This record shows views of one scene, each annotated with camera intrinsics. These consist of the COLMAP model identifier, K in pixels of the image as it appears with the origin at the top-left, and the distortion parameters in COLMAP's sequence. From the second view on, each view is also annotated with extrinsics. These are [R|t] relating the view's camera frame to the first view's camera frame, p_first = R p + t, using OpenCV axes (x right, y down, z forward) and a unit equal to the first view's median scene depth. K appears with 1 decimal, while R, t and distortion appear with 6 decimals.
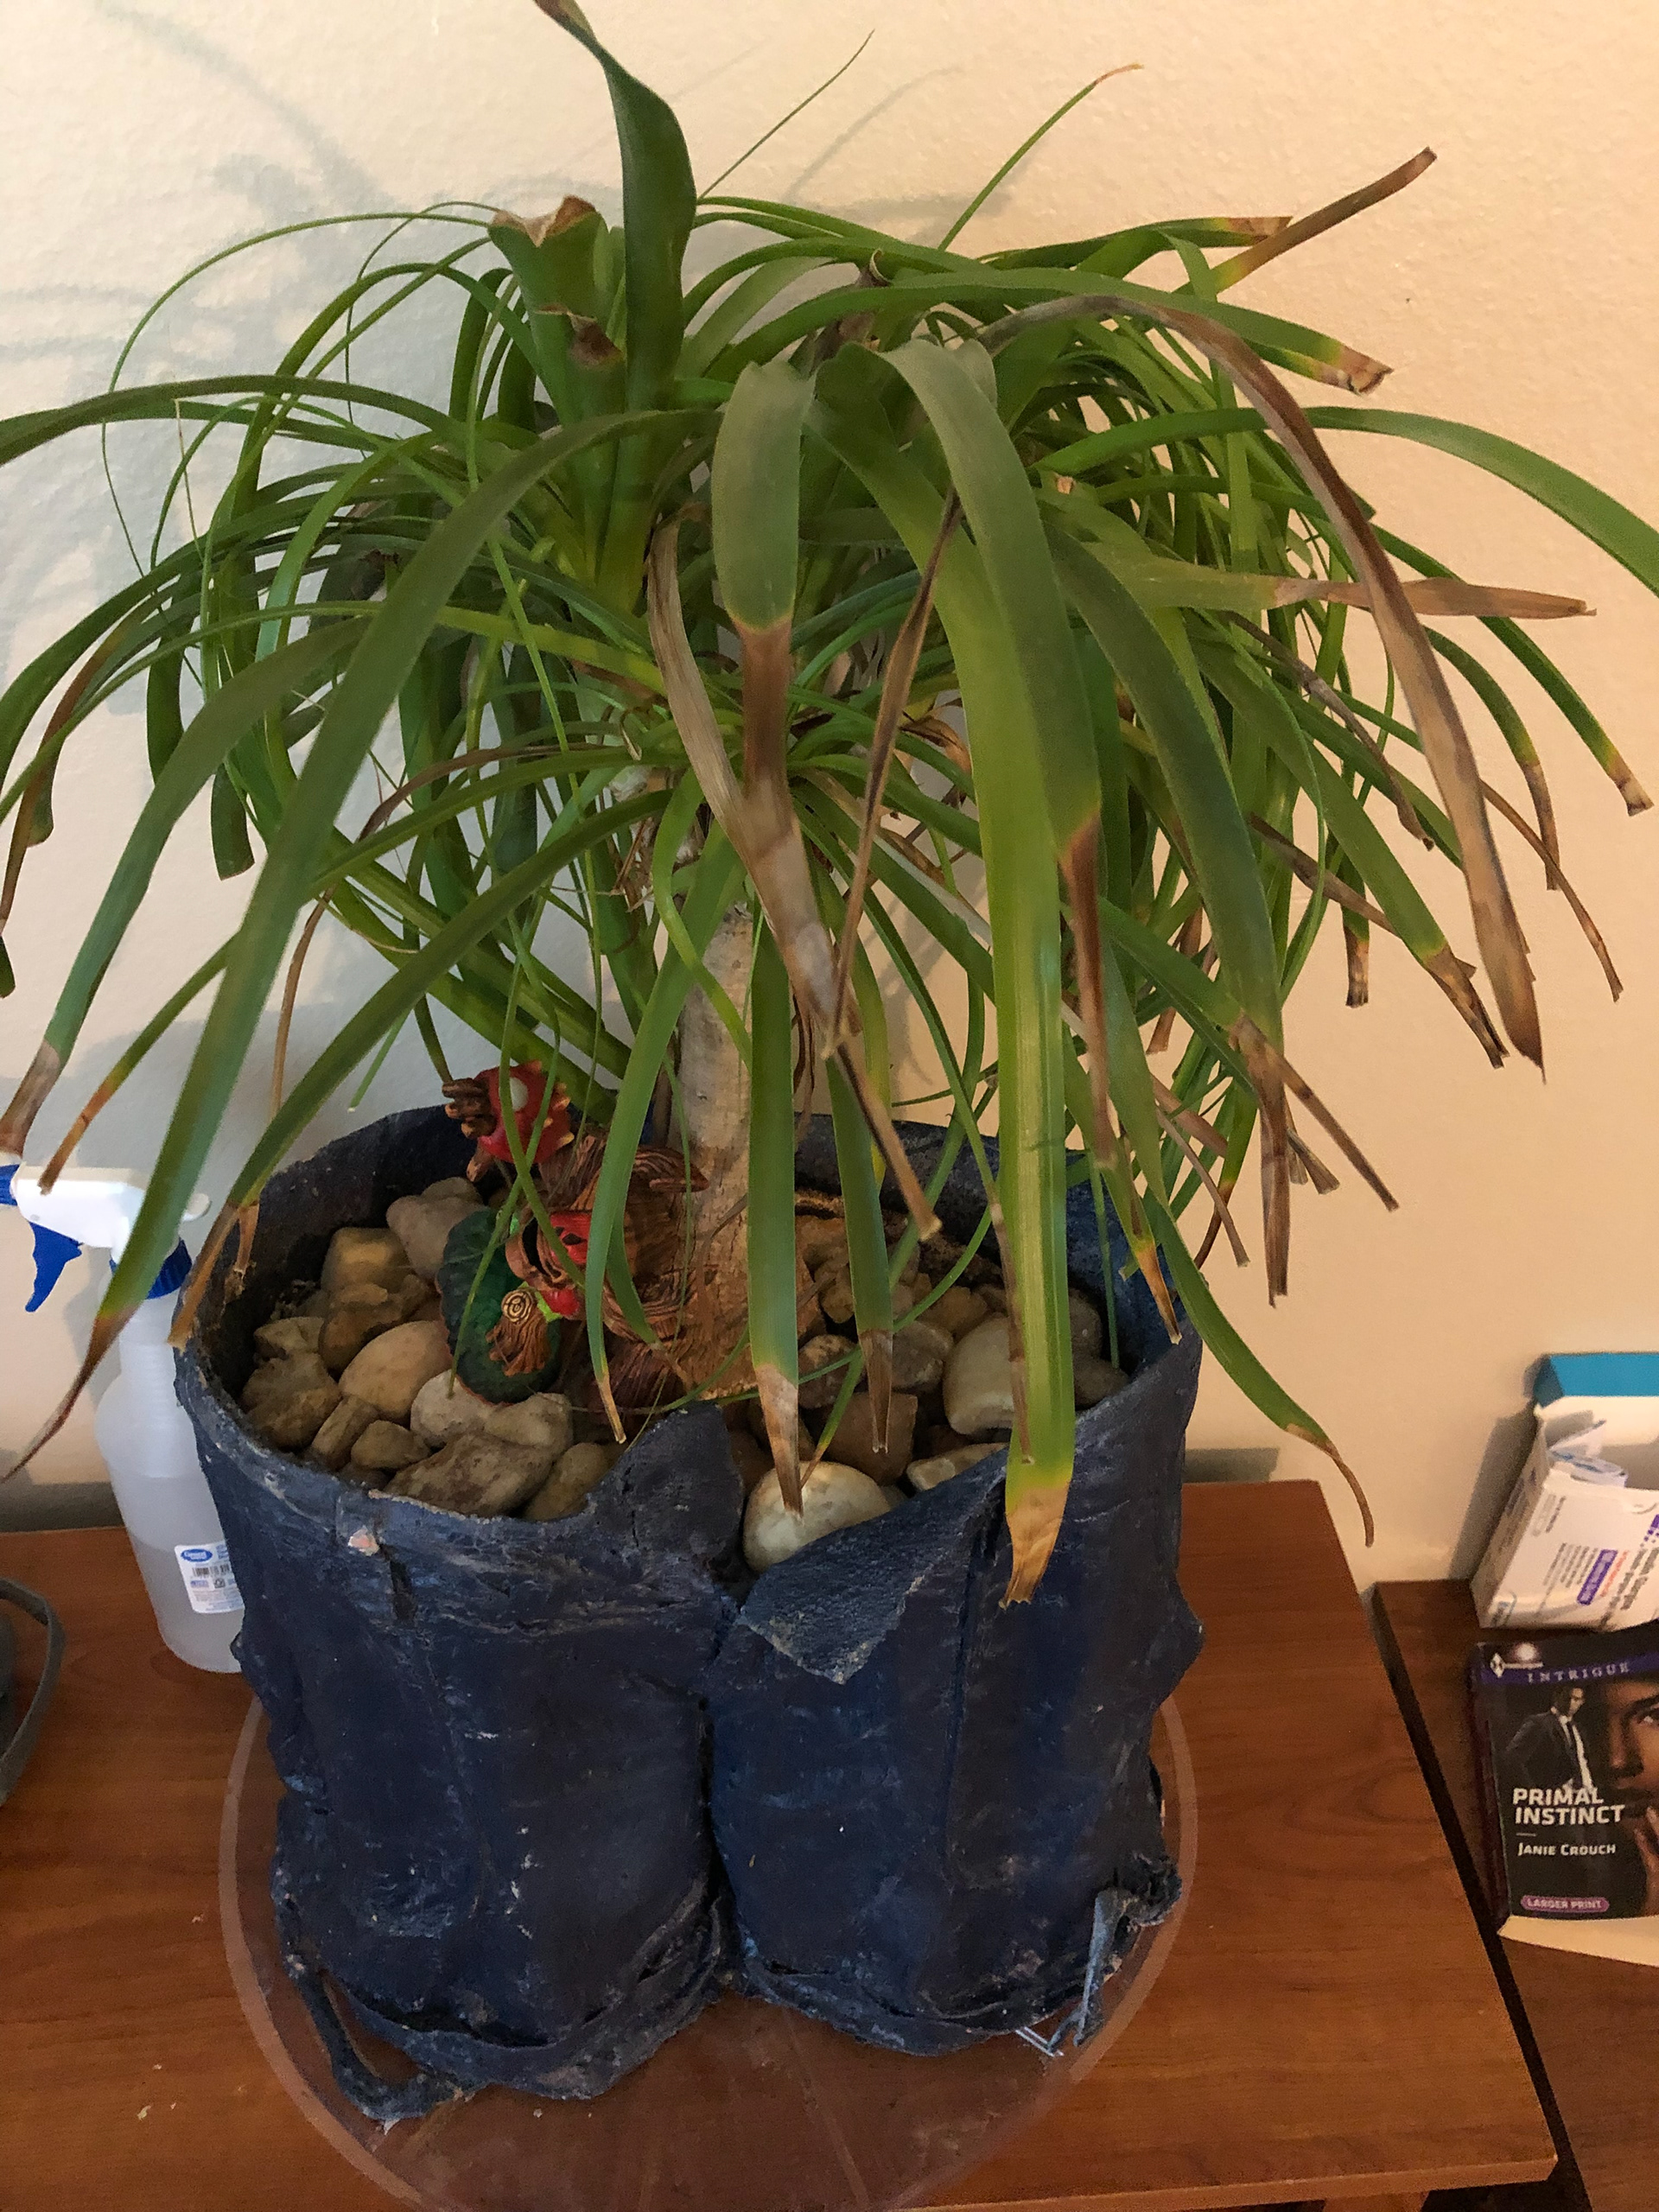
lens RADIAL K [[1797.7, 0, 829.5], [0, 1797.7, 1106.0], [0, 0, 1]] dist [-0.040047, 0.074232]
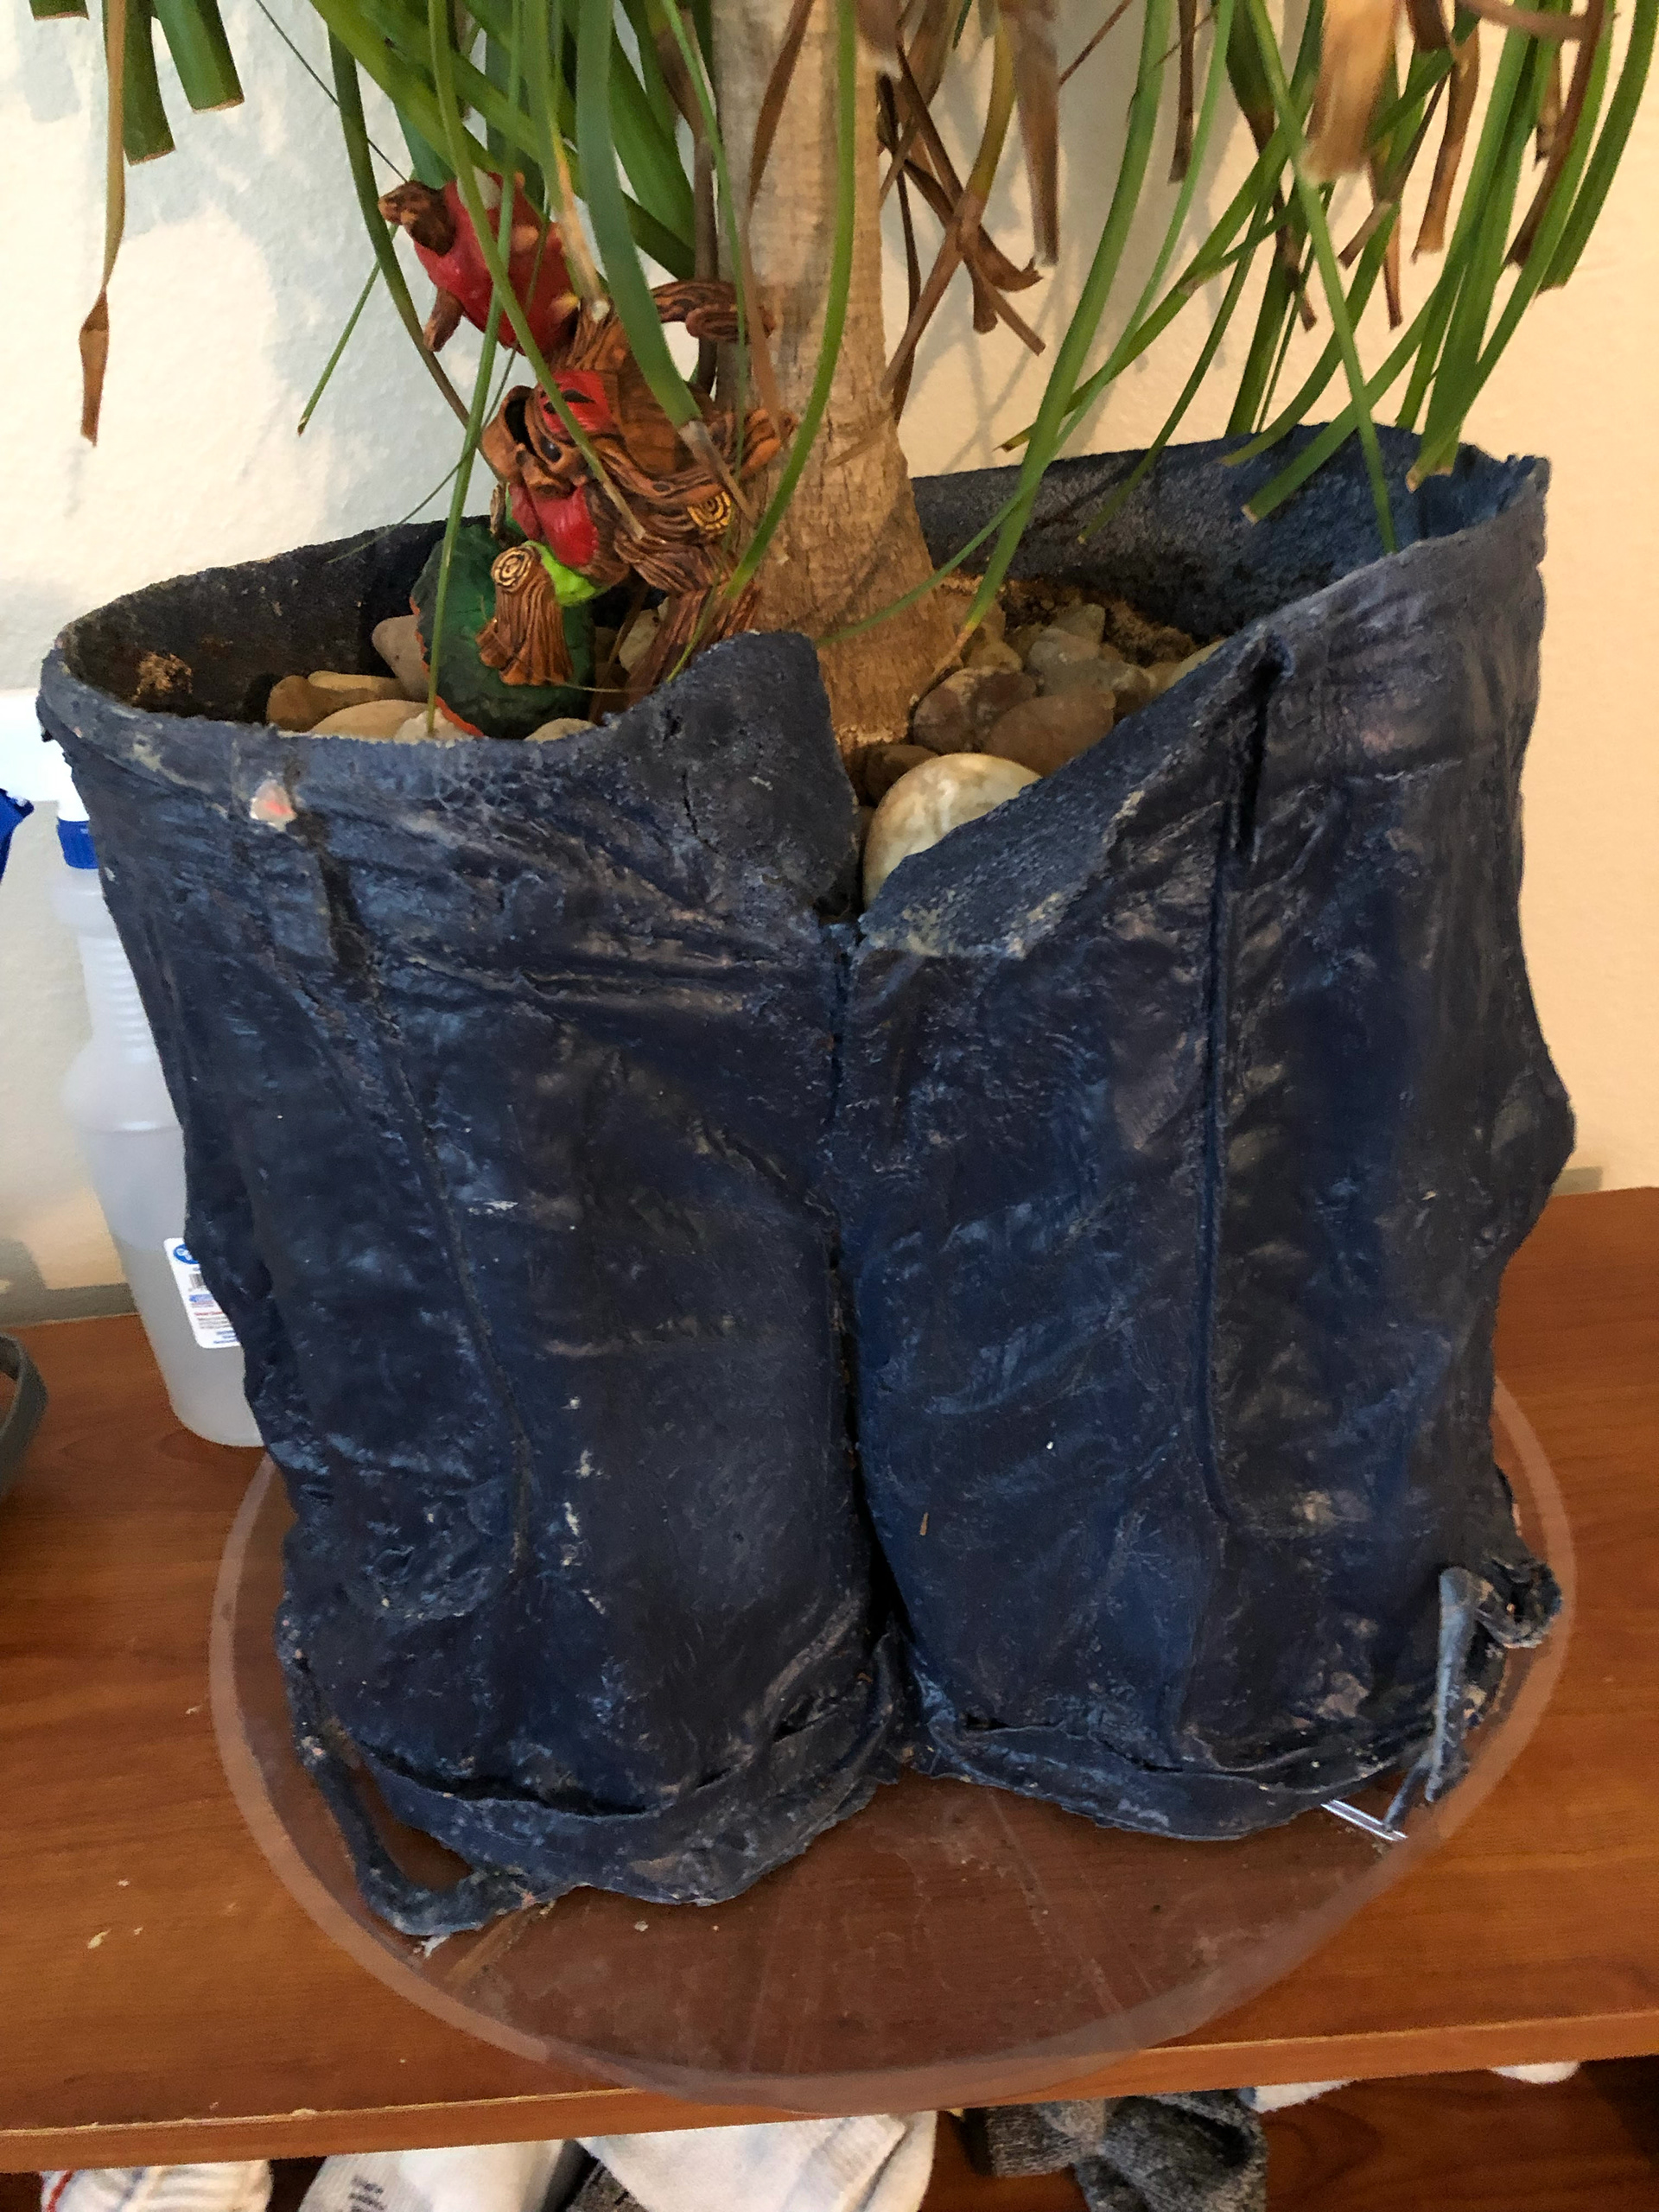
lens RADIAL K [[1804.8, 0, 803.3], [0, 1804.8, 1106.6], [0, 0, 1]] dist [-0.004807, -0.011430]
pose [[0.991785, -0.069510, -0.107382, -0.003417], [0.058349, 0.992885, -0.103797, 0.323840], [0.113833, 0.096678, 0.988785, 0.285393]]
